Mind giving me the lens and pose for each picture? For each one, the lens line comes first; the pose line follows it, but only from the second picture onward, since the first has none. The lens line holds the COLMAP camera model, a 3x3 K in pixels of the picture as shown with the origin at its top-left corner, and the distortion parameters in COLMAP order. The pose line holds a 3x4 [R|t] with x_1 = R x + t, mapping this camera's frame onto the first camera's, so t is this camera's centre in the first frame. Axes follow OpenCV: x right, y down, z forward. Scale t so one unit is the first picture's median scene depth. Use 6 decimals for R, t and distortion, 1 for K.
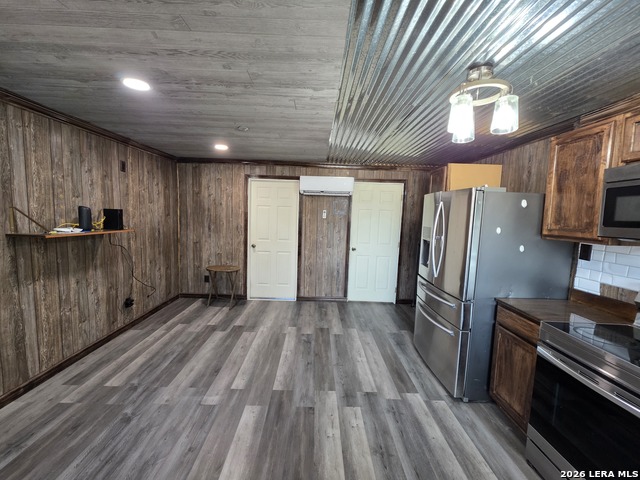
lens RADIAL K [[256.0, 0, 320.6], [0, 256.0, 235.7], [0, 0, 1]] dist [-0.000592, 0.000508]
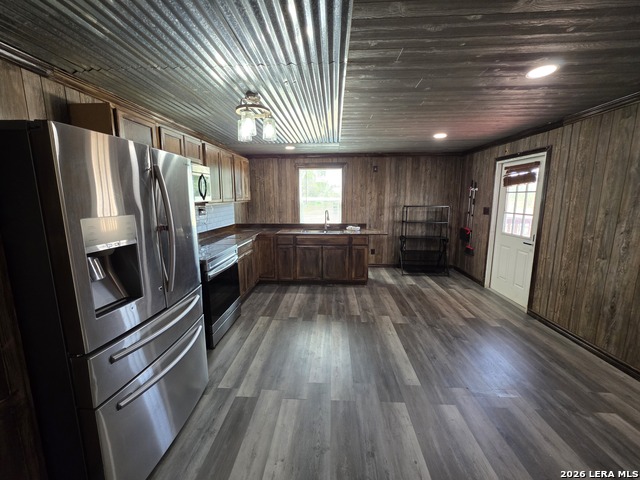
lens RADIAL K [[256.0, 0, 319.7], [0, 256.0, 236.4], [0, 0, 1]] dist [-0.000592, 0.000508]
pose [[-0.997232, -0.039981, 0.062693, 0.056704], [-0.023695, 0.970057, 0.241718, -0.121566], [-0.070479, 0.239563, -0.968319, 1.517390]]
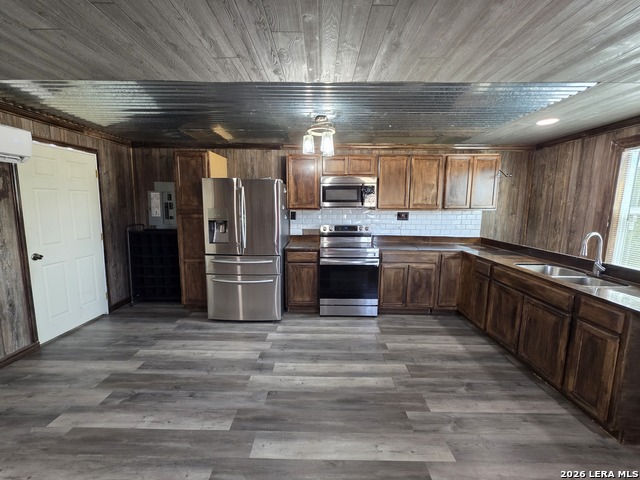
lens RADIAL K [[256.0, 0, 318.4], [0, 256.0, 235.5], [0, 0, 1]] dist [-0.000592, 0.000508]
pose [[0.025298, -0.161622, 0.986528, -0.747305], [0.078804, 0.984096, 0.159203, -0.066239], [-0.996569, 0.073715, 0.037632, 0.584255]]
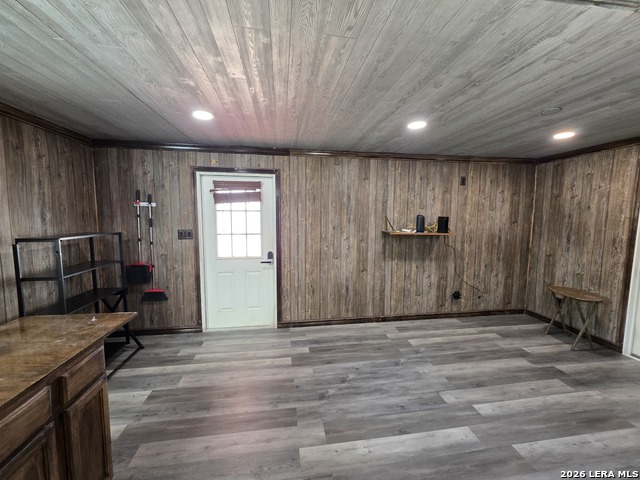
lens RADIAL K [[256.0, 0, 318.4], [0, 256.0, 235.6], [0, 0, 1]] dist [-0.000592, 0.000508]
pose [[0.133460, 0.055458, -0.989501, 0.413519], [-0.090090, 0.994978, 0.043614, -0.010068], [0.986951, 0.083323, 0.137786, 0.232091]]
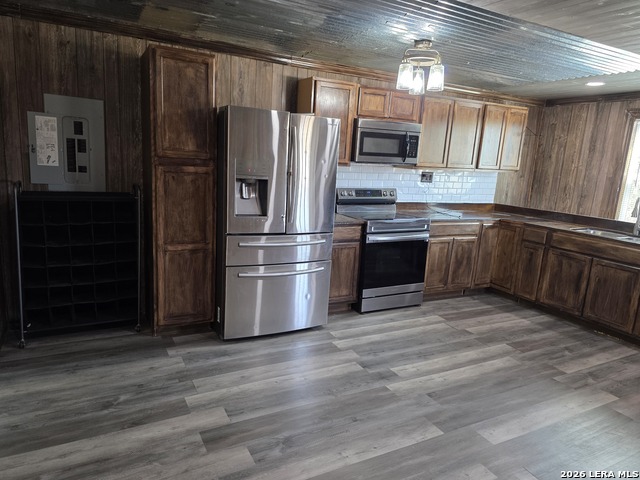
lens RADIAL K [[431.6, 0, 319.0], [0, 431.6, 243.4], [0, 0, 1]] dist [0.044350, -0.030382]
pose [[-0.456180, -0.236287, 0.857944, -0.771854], [0.000731, 0.964004, 0.265886, -0.134814], [-0.889887, 0.121919, -0.439587, 1.509100]]
